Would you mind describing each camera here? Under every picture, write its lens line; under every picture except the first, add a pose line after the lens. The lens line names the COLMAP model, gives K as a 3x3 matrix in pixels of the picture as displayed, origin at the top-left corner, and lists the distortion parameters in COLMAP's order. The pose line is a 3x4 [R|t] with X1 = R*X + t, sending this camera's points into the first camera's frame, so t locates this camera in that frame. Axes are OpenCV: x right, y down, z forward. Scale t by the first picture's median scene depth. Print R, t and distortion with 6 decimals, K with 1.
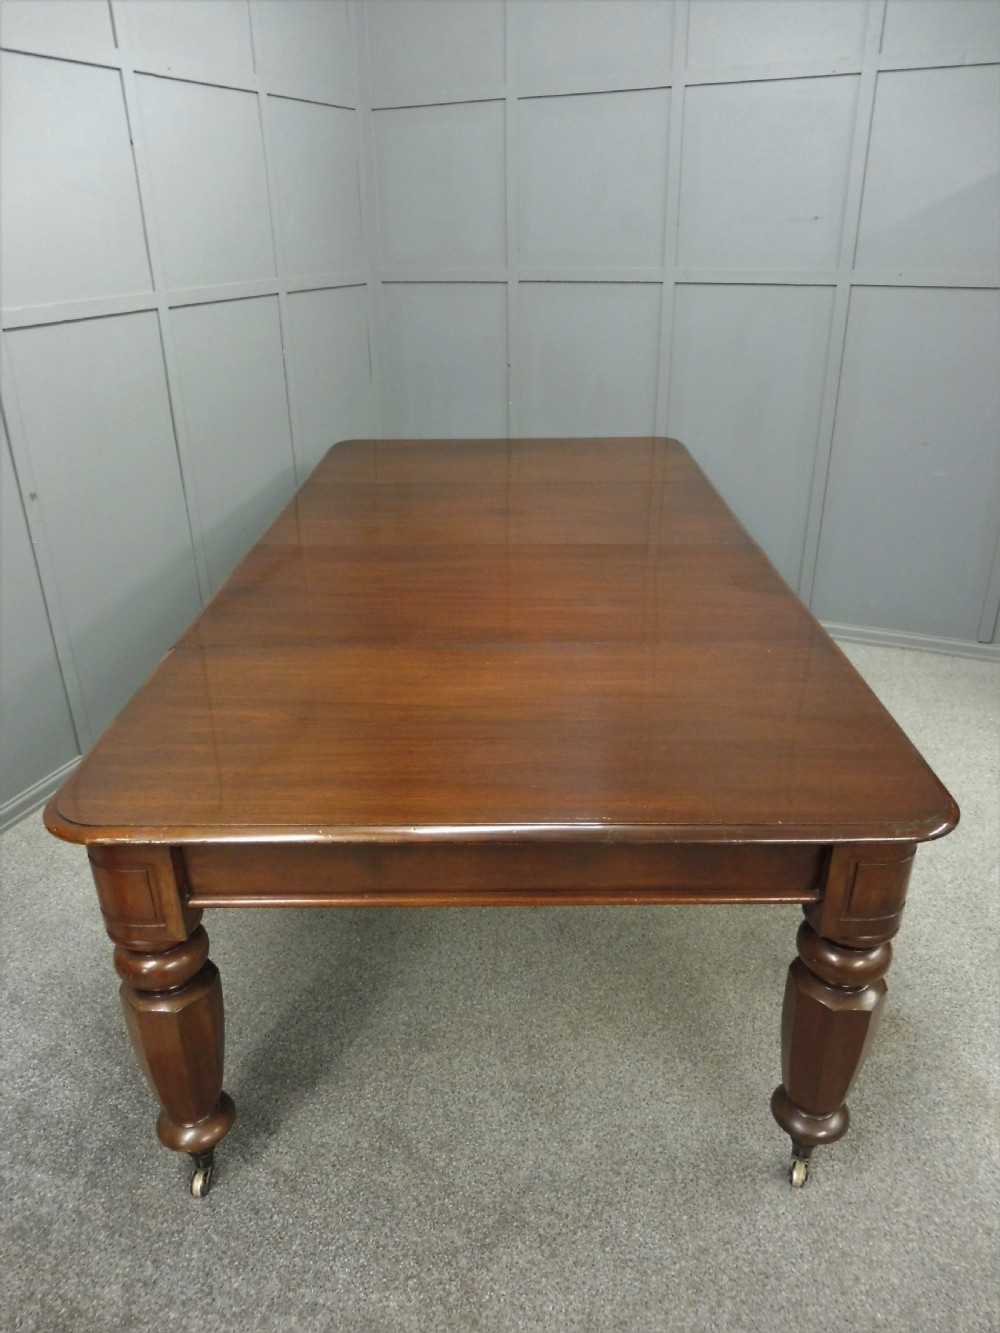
lens RADIAL K [[983.3, 0, 479.3], [0, 983.3, 664.5], [0, 0, 1]] dist [-0.059679, 0.038102]
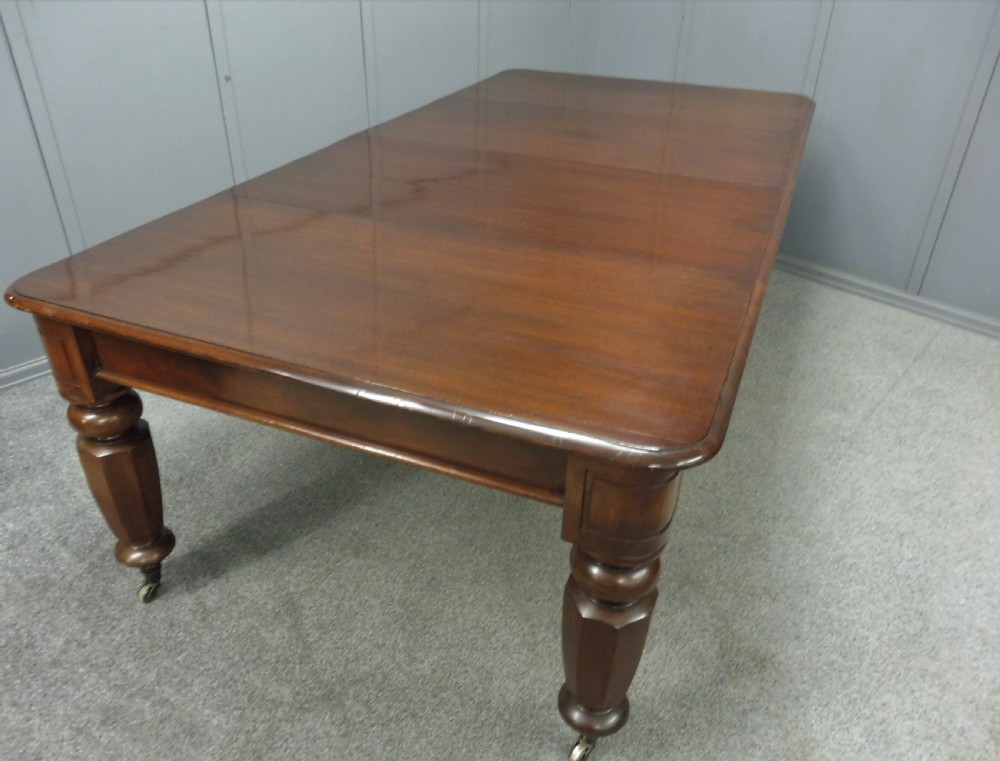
lens RADIAL K [[769.3, 0, 470.8], [0, 769.3, 380.6], [0, 0, 1]] dist [-0.042942, -0.000504]
pose [[0.923275, 0.218875, -0.315686, 0.392493], [-0.180206, 0.972544, 0.147254, 0.014146], [0.339249, -0.079068, 0.937368, 0.186579]]
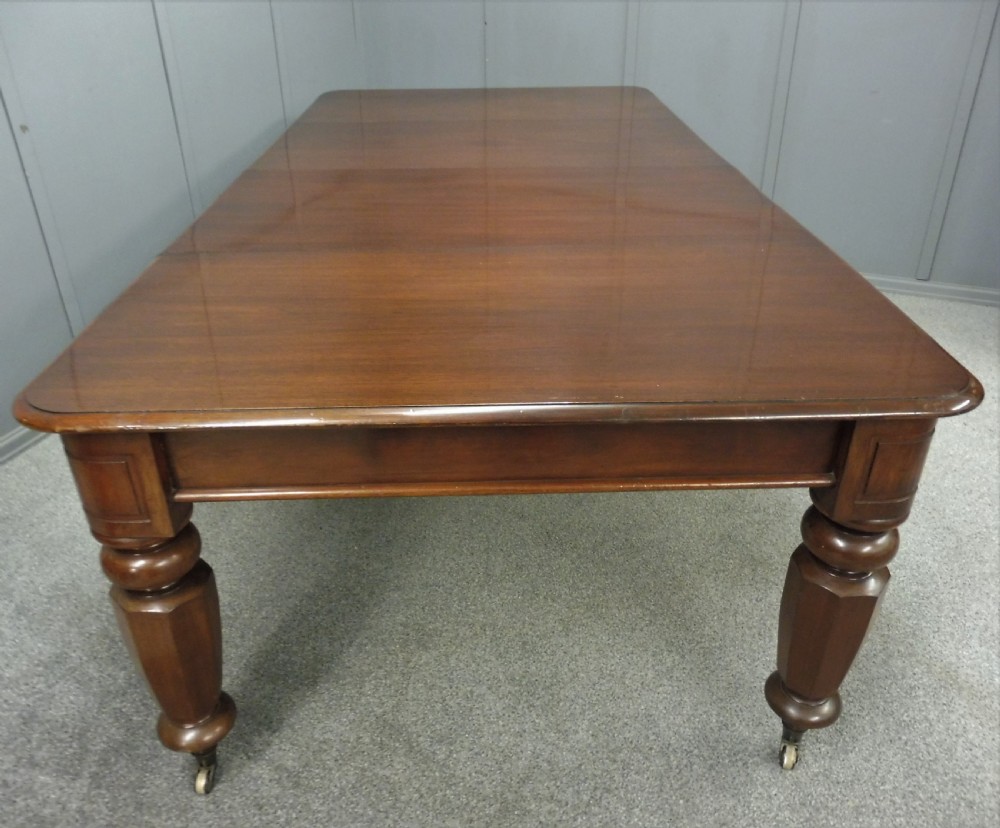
lens RADIAL K [[832.1, 0, 485.4], [0, 832.1, 398.4], [0, 0, 1]] dist [-0.039654, 0.006905]
pose [[0.999294, -0.011787, 0.035672, -0.020226], [0.009085, 0.997143, 0.074986, 0.075666], [-0.036454, -0.074609, 0.996546, 0.163191]]
